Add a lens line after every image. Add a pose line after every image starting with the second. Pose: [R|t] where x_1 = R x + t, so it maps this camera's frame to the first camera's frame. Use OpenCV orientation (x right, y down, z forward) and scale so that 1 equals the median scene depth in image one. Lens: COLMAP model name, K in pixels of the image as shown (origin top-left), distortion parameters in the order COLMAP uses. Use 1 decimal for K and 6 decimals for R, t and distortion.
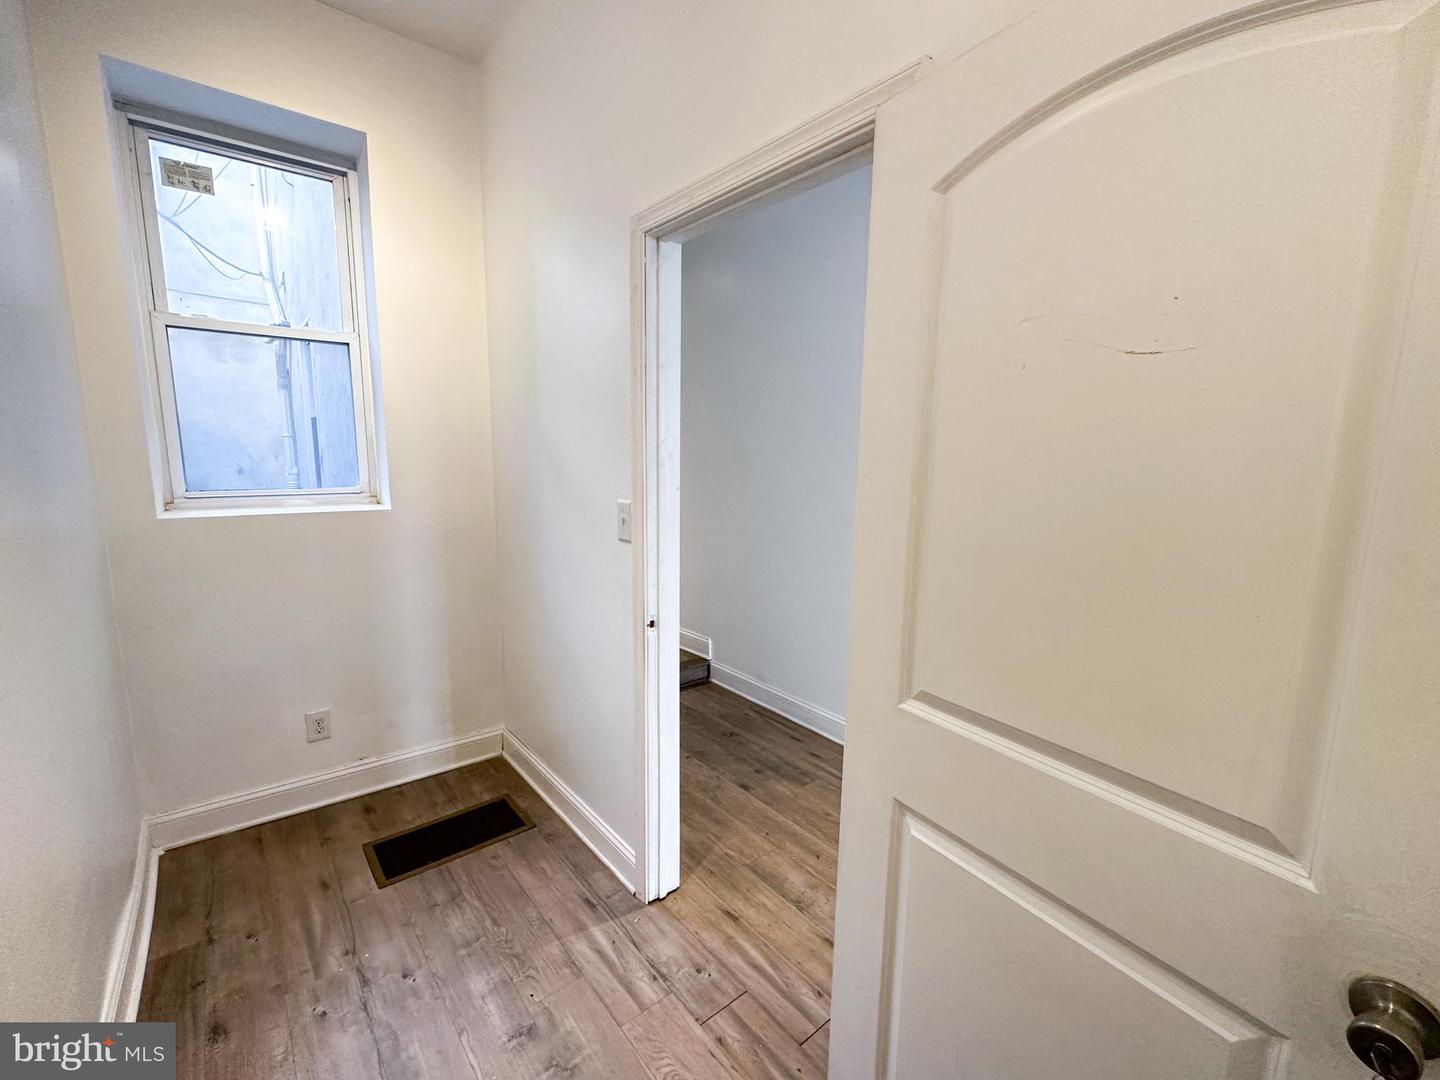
lens RADIAL K [[614.3, 0, 720.0], [0, 614.3, 540.0], [0, 0, 1]] dist [-0.004010, -0.000153]
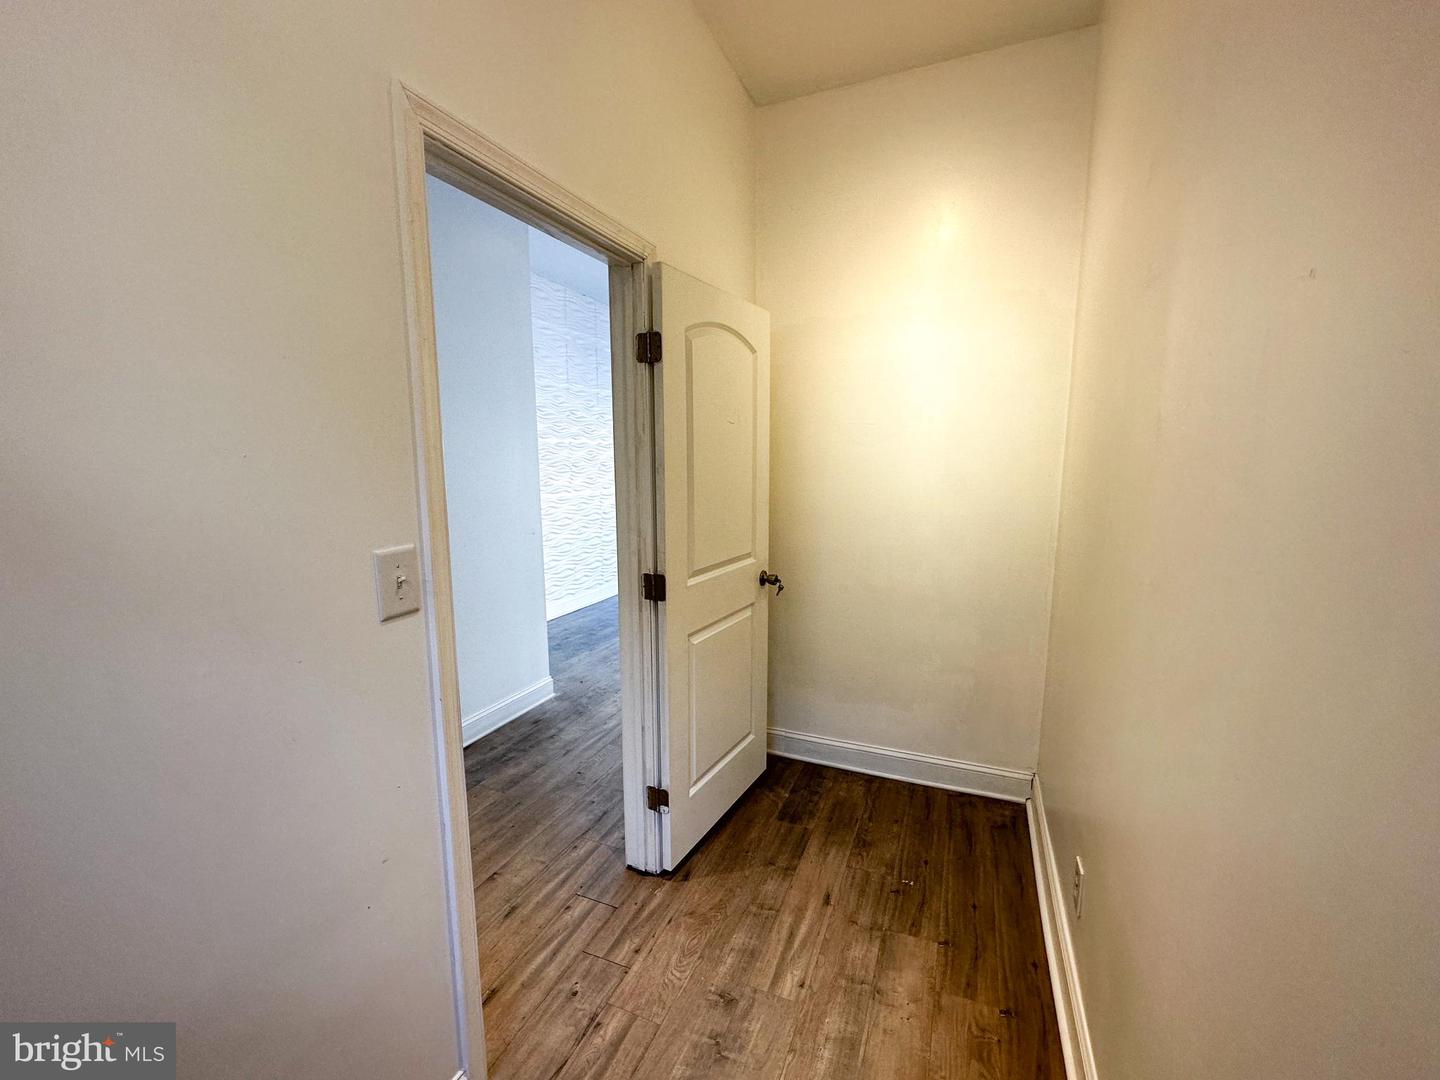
lens RADIAL K [[614.3, 0, 720.0], [0, 614.3, 540.0], [0, 0, 1]] dist [-0.004010, -0.000153]
pose [[-0.477096, -0.138729, 0.867833, -0.897235], [0.118037, 0.968401, 0.219697, -0.181041], [-0.870888, 0.207253, -0.445645, 1.095760]]
